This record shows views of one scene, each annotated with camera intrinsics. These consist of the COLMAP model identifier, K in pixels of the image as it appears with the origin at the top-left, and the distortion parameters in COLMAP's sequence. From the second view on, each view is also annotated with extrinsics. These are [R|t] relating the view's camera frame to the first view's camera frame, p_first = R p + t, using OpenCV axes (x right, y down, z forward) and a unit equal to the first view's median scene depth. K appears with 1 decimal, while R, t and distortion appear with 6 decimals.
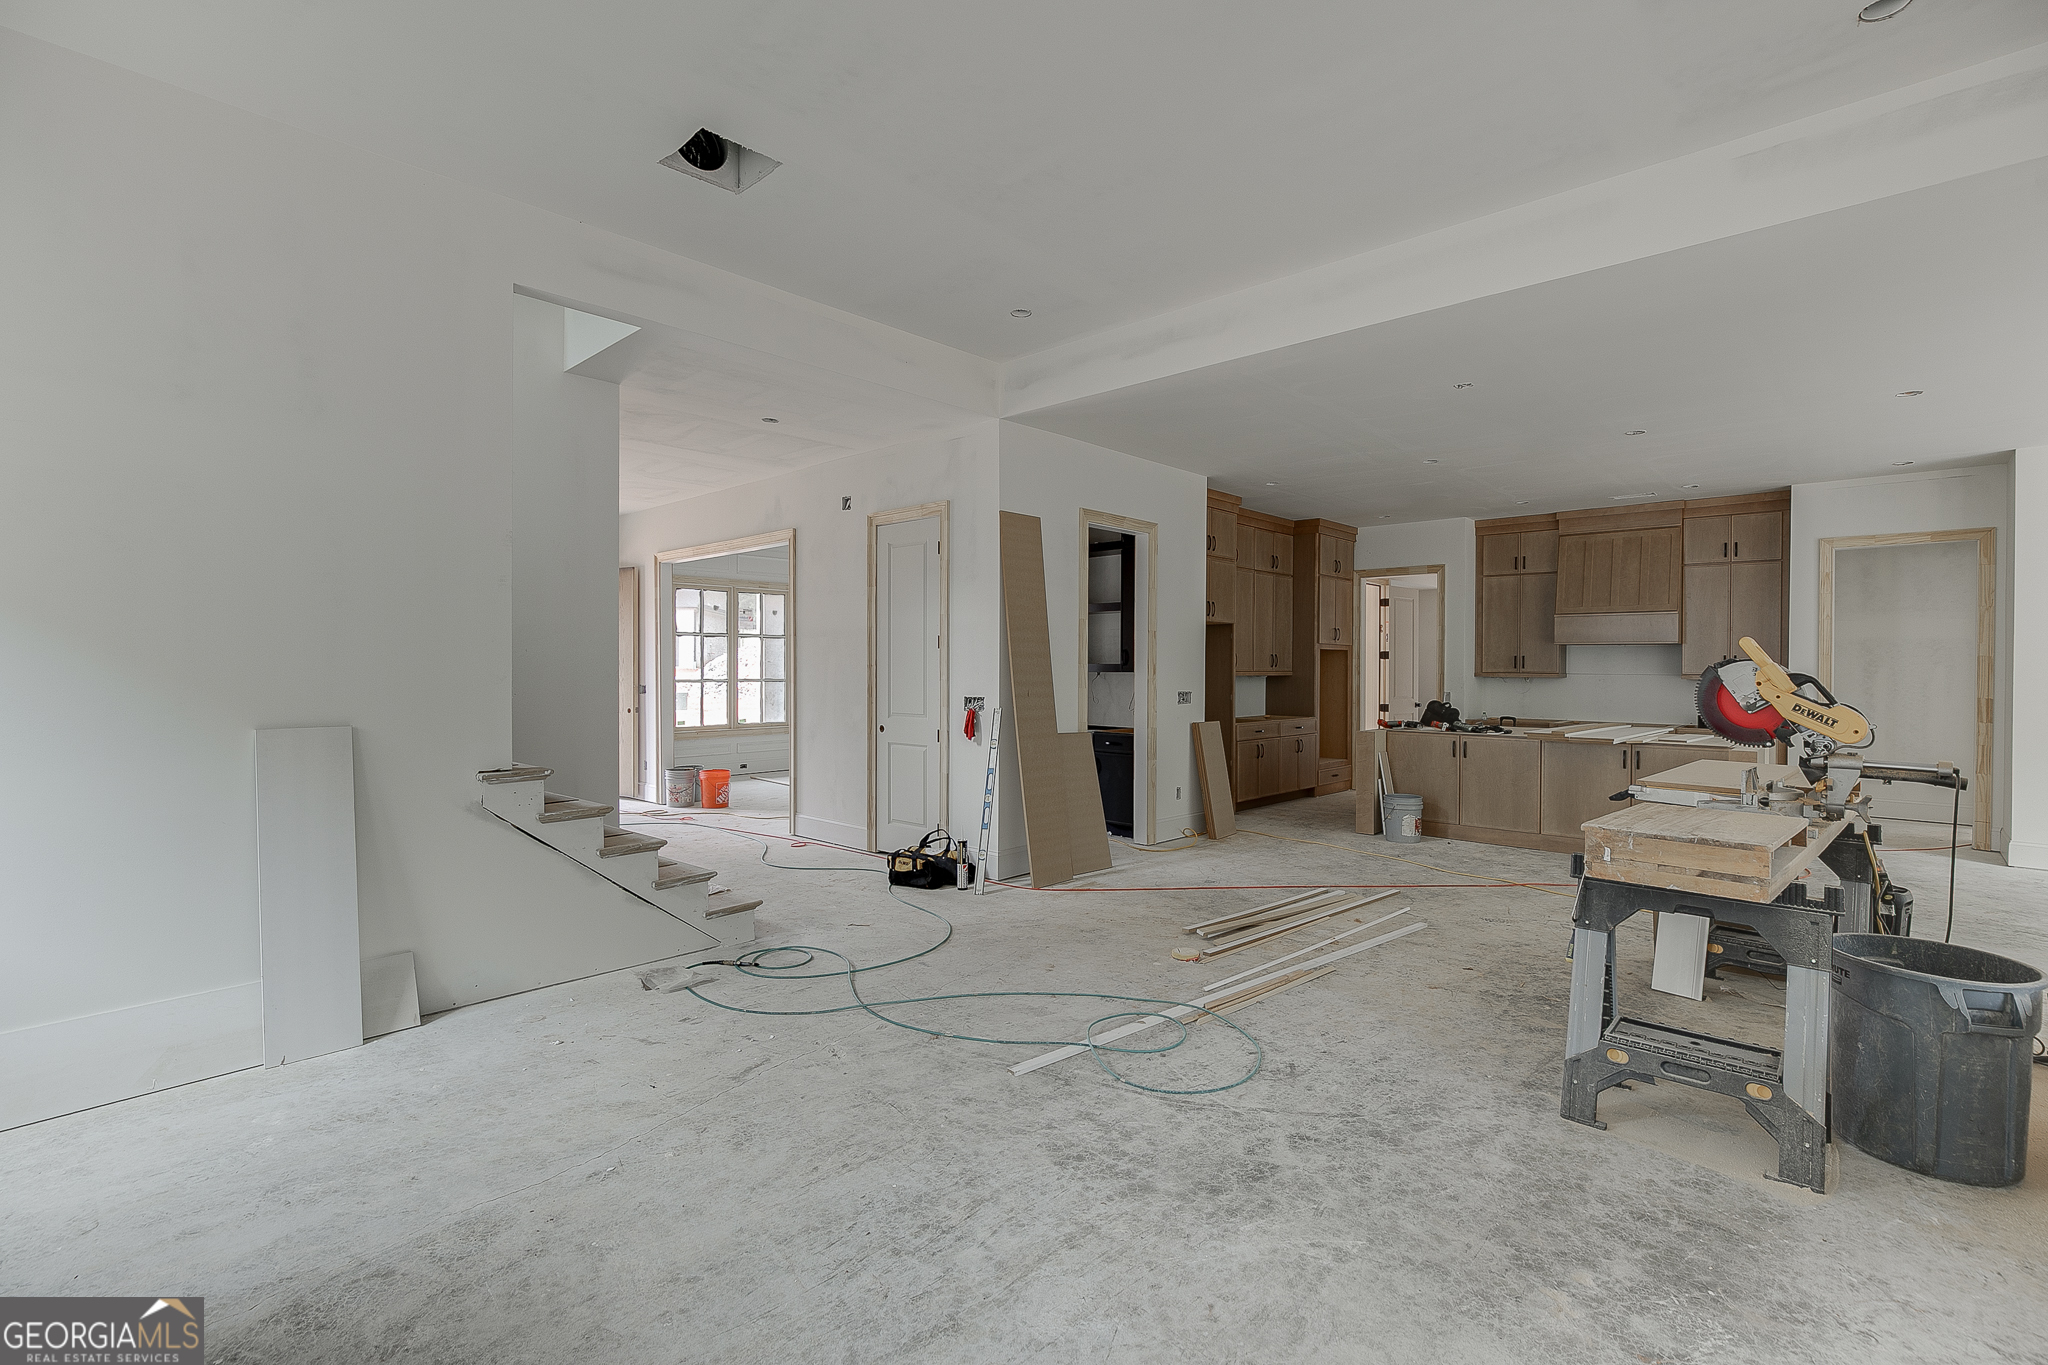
lens RADIAL K [[927.9, 0, 1048.9], [0, 927.9, 642.8], [0, 0, 1]] dist [-0.008464, 0.003770]
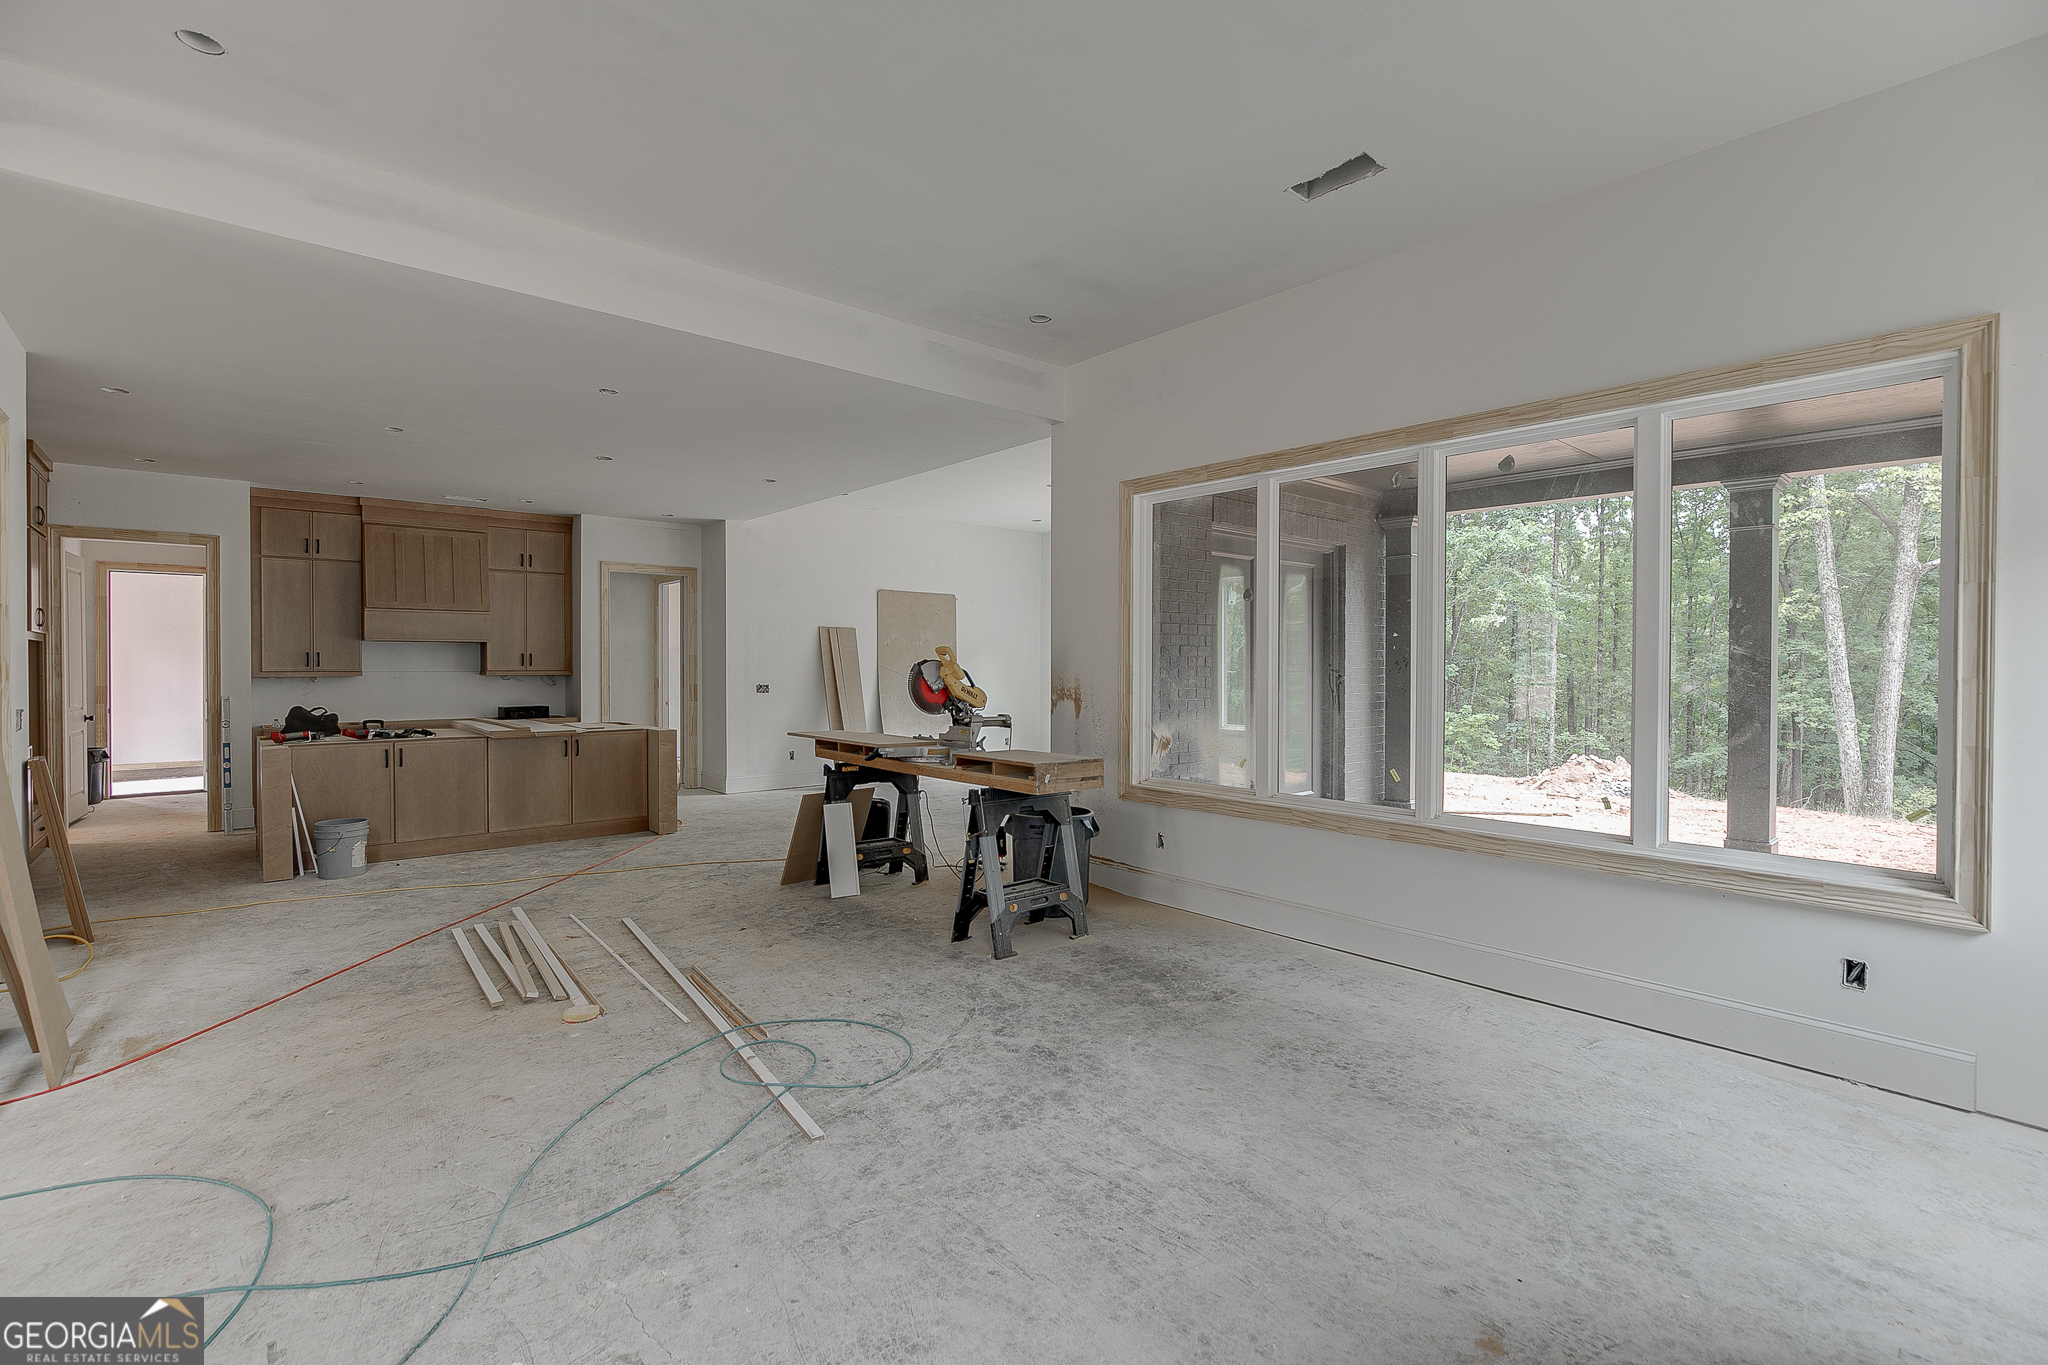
lens RADIAL K [[927.9, 0, 1016.2], [0, 927.9, 678.2], [0, 0, 1]] dist [-0.008464, 0.003770]
pose [[0.114825, -0.018358, 0.993216, -0.909426], [-0.024405, 0.999475, 0.021295, 0.011708], [-0.993086, -0.026684, 0.114316, 0.763107]]
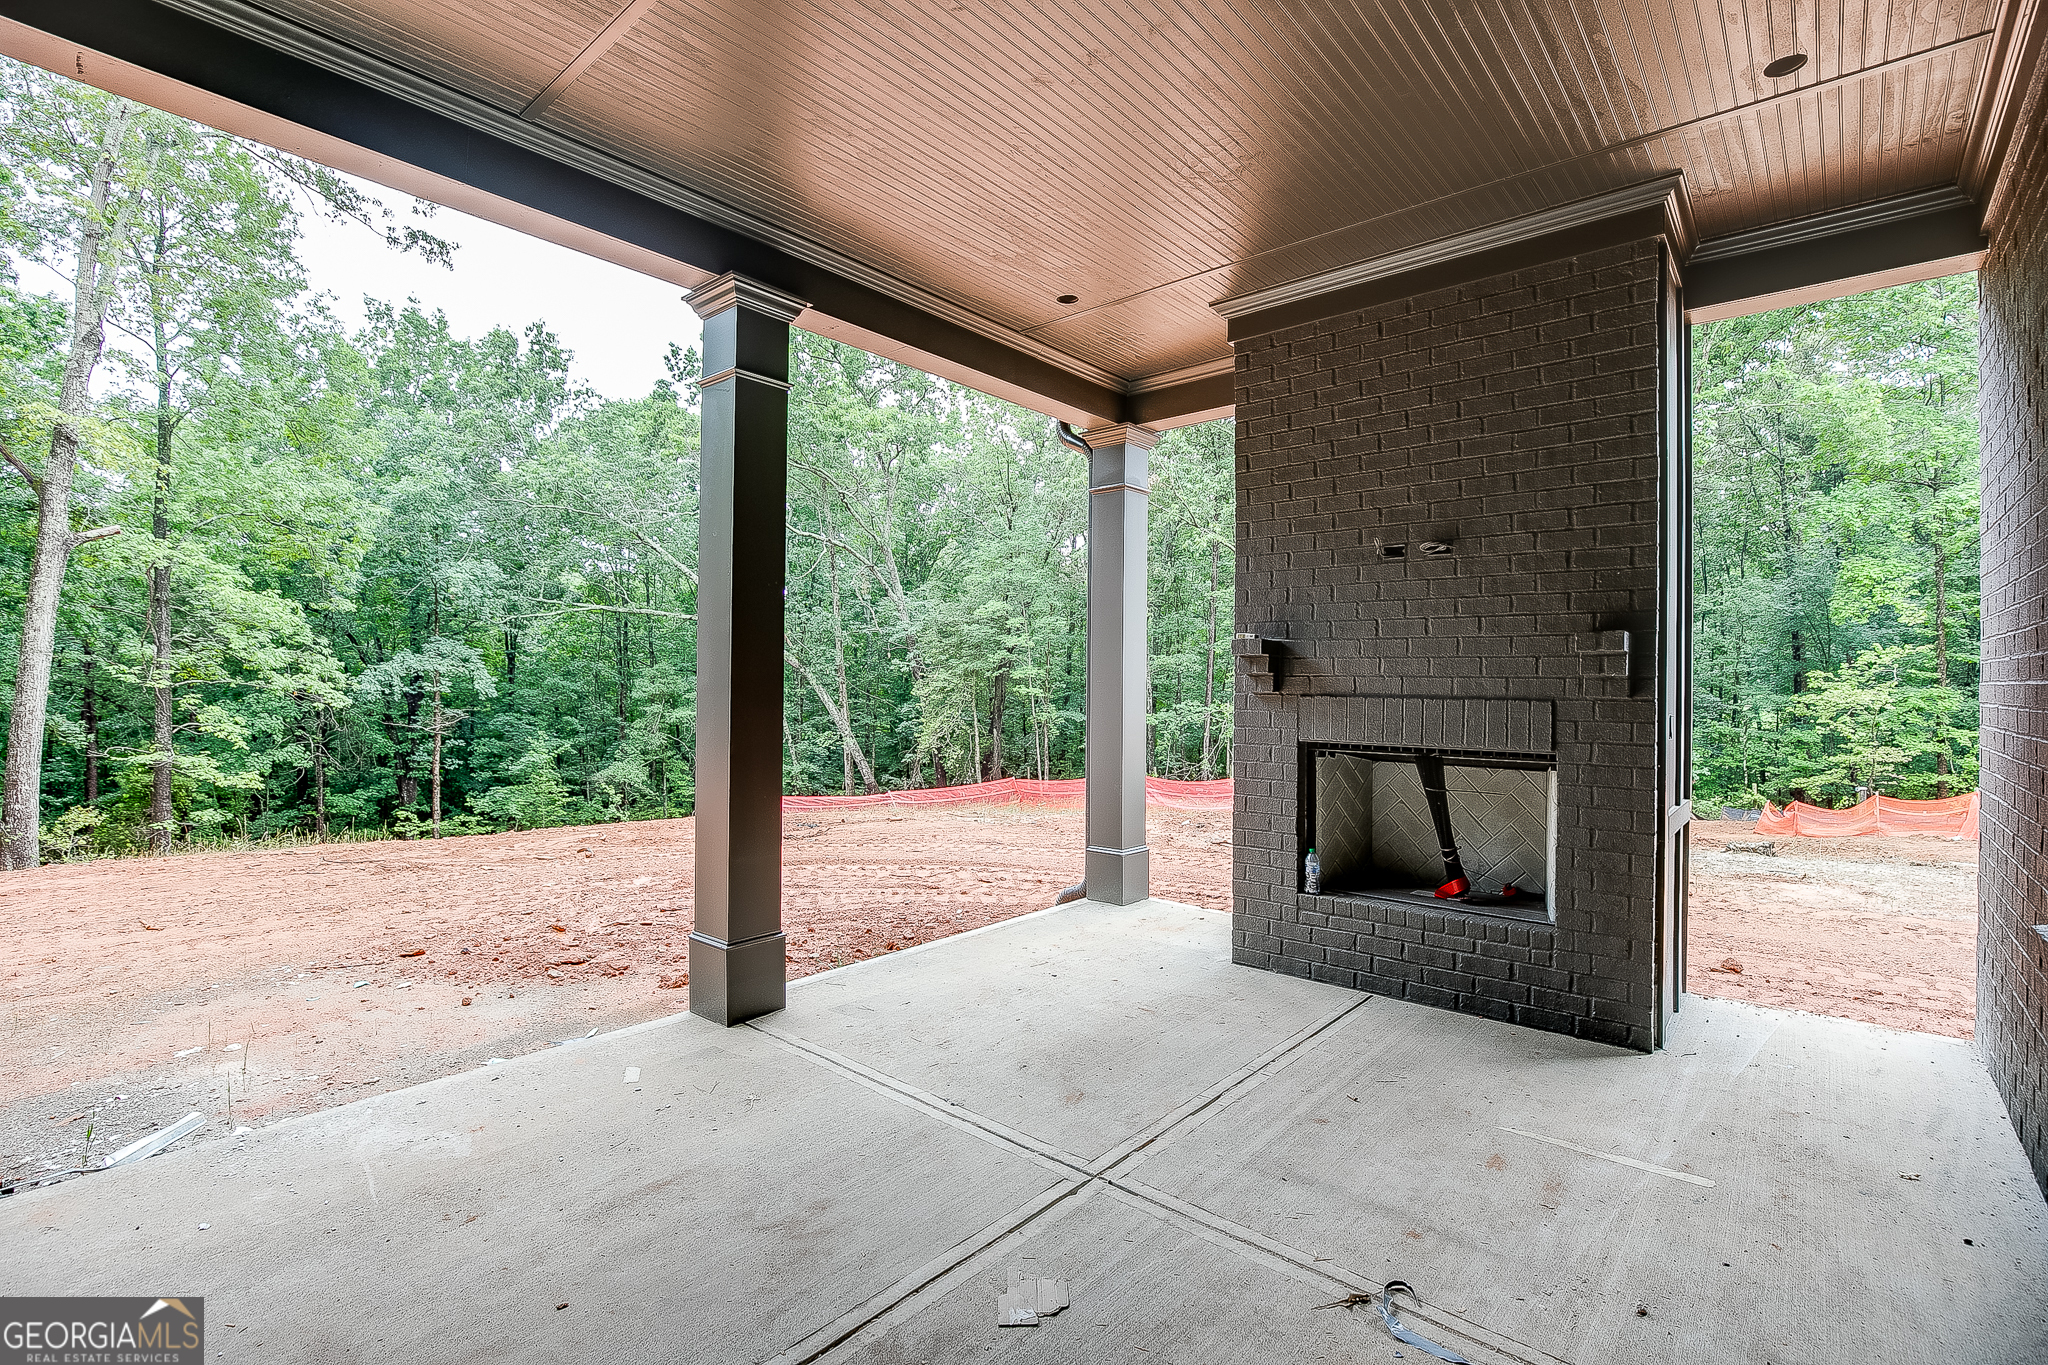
lens RADIAL K [[927.9, 0, 1008.9], [0, 927.9, 688.4], [0, 0, 1]] dist [-0.008464, 0.003770]
pose [[-0.999838, -0.012282, -0.013184, 1.069850], [-0.012091, 0.999822, -0.014478, 0.094951], [0.013359, -0.014317, -0.999808, 0.567185]]
